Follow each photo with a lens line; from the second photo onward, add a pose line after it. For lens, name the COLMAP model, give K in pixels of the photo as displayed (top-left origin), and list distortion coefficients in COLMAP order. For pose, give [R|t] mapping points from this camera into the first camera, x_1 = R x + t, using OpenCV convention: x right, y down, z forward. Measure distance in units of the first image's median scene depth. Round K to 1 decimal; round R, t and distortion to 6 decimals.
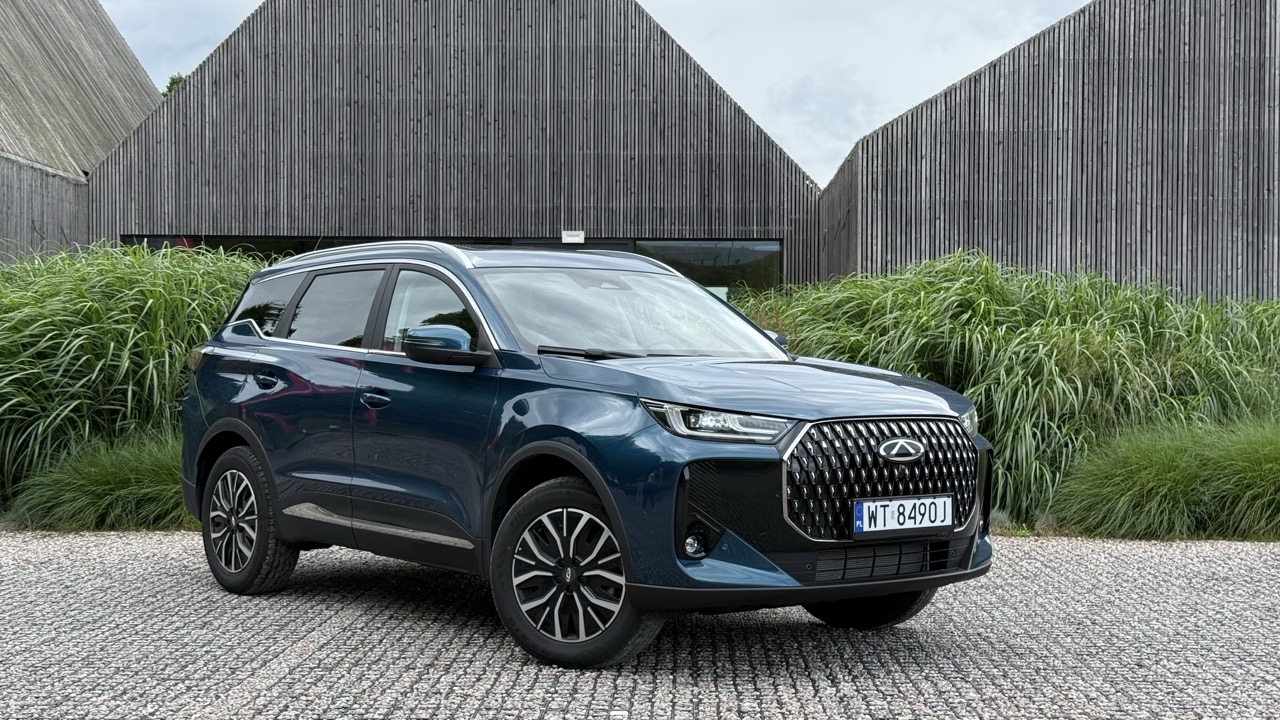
lens RADIAL K [[1804.3, 0, 645.4], [0, 1804.3, 358.6], [0, 0, 1]] dist [0.128918, 0.000000]
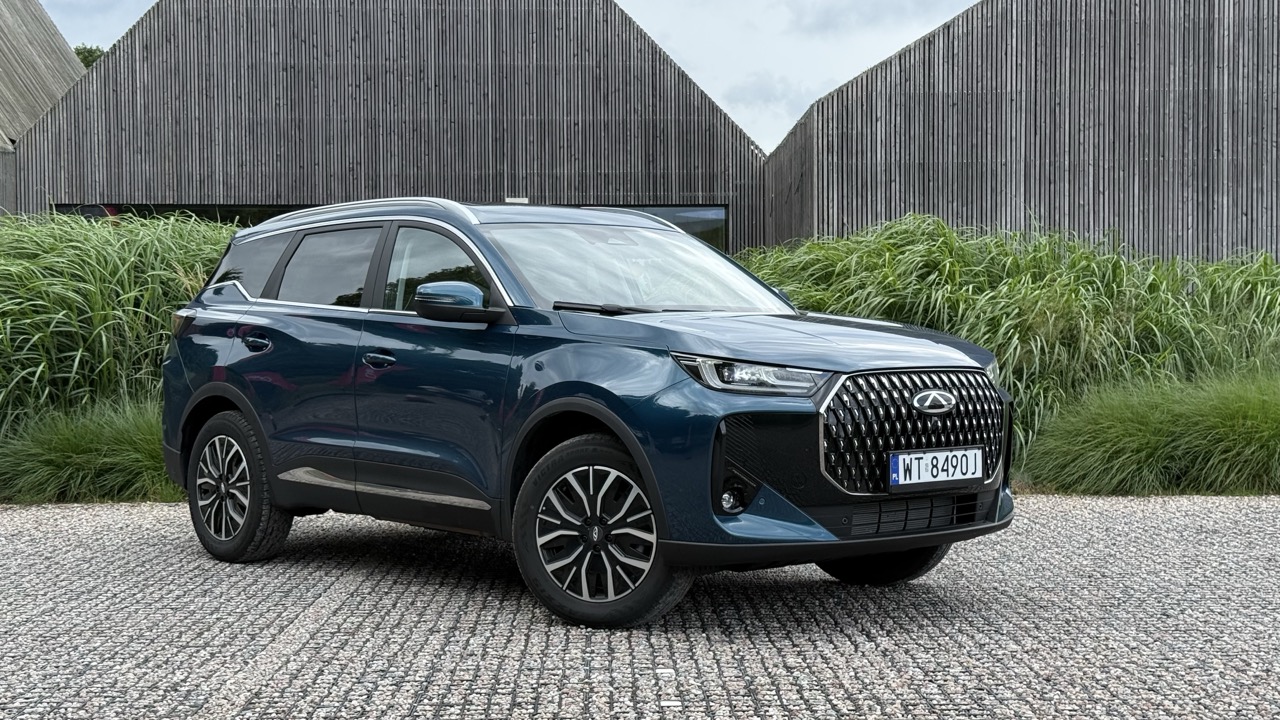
lens RADIAL K [[1804.3, 0, 647.5], [0, 1804.3, 360.2], [0, 0, 1]] dist [0.128918, 0.000000]
pose [[0.998650, -0.011025, 0.050763, -0.025782], [0.010229, 0.999821, 0.015908, 0.004244], [-0.050929, -0.015368, 0.998584, 0.008991]]
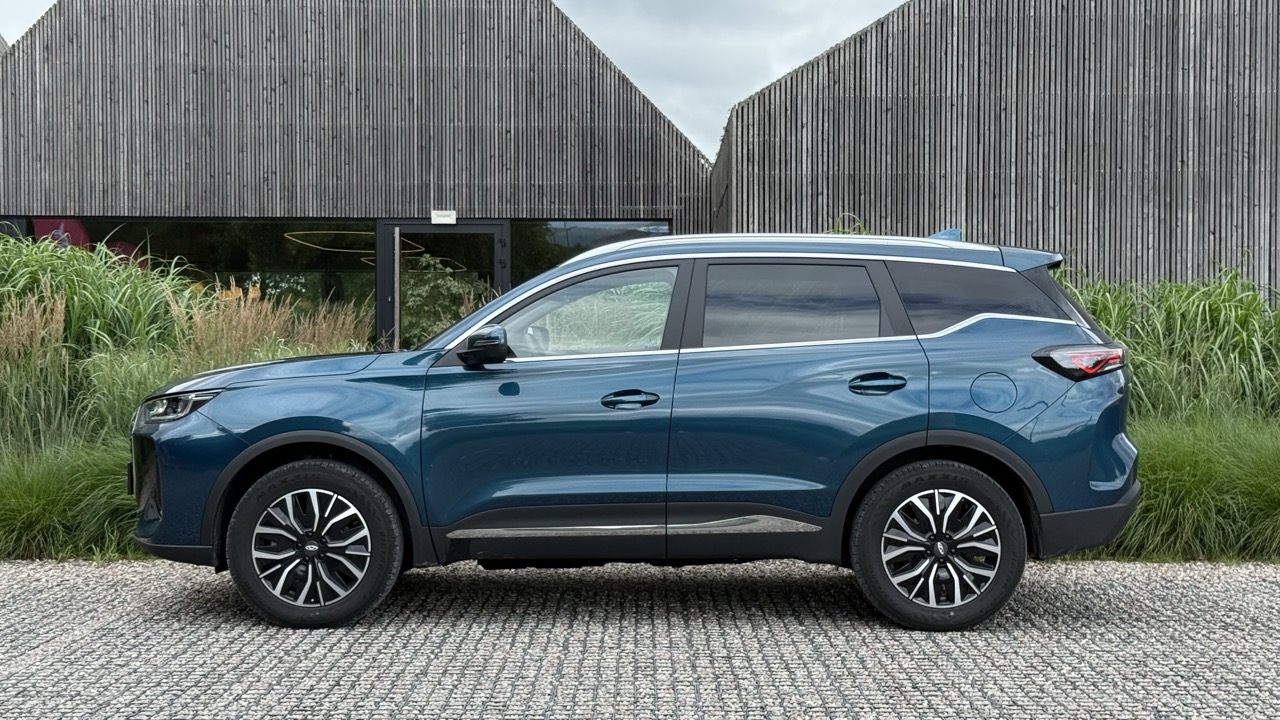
lens RADIAL K [[1804.3, 0, 641.3], [0, 1804.3, 363.8], [0, 0, 1]] dist [0.128918, 0.000000]
pose [[0.999778, -0.004390, 0.020599, 0.053828], [0.004176, 0.999937, 0.010430, -0.002604], [-0.020643, -0.010342, 0.999733, 0.102095]]
